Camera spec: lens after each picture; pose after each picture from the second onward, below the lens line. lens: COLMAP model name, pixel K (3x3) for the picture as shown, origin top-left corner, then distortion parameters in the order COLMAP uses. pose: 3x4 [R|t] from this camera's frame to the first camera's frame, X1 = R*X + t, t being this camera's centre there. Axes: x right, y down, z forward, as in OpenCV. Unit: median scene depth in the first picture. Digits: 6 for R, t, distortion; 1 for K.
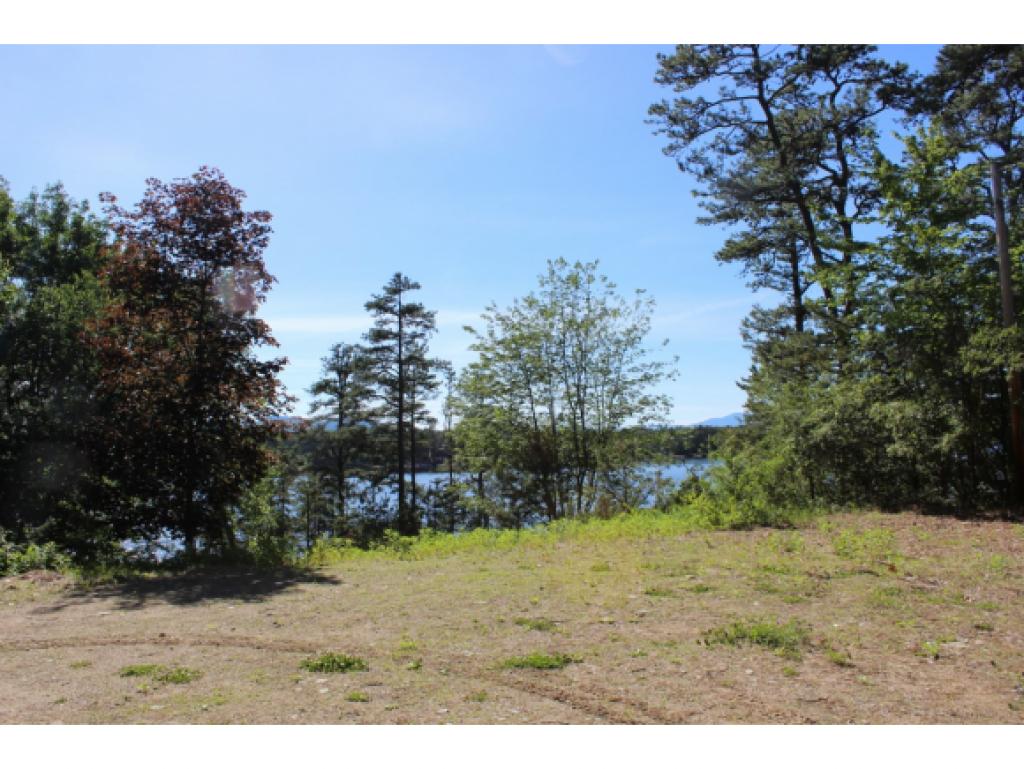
lens RADIAL K [[853.0, 0, 513.8], [0, 853.0, 381.7], [0, 0, 1]] dist [-0.150945, 0.131677]
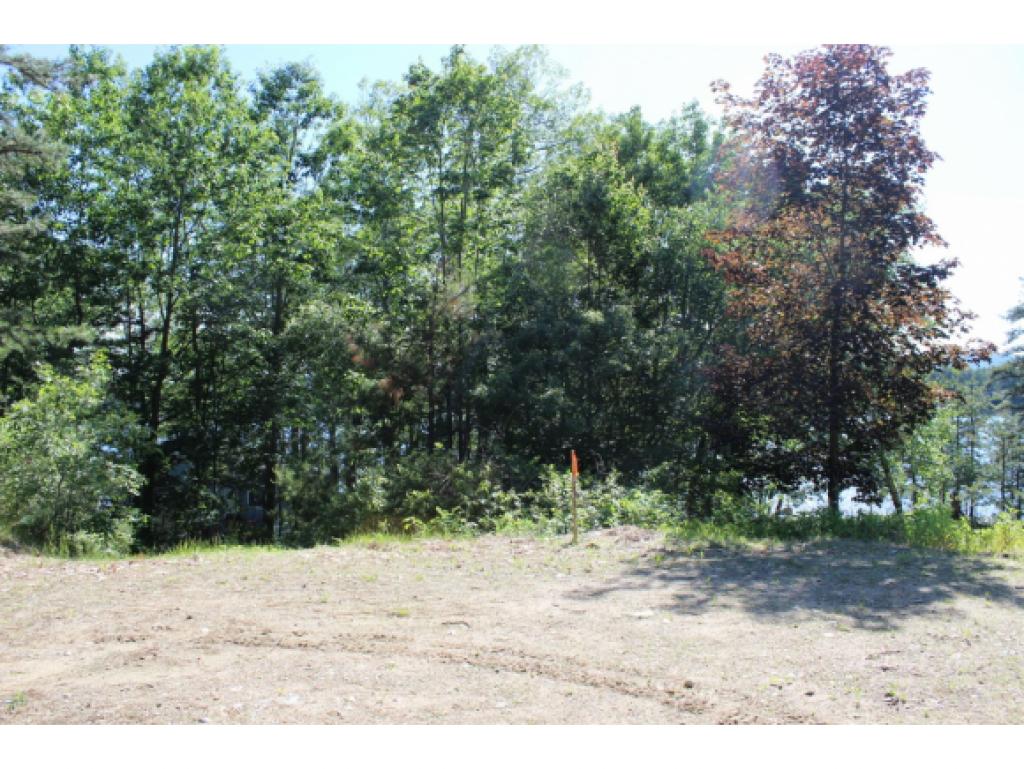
lens RADIAL K [[853.0, 0, 513.8], [0, 853.0, 381.7], [0, 0, 1]] dist [-0.150945, 0.131677]
pose [[0.710915, 0.005216, -0.703258, -0.036940], [0.048120, 0.997268, 0.056041, 0.019296], [0.701629, -0.073681, 0.708722, 0.203566]]
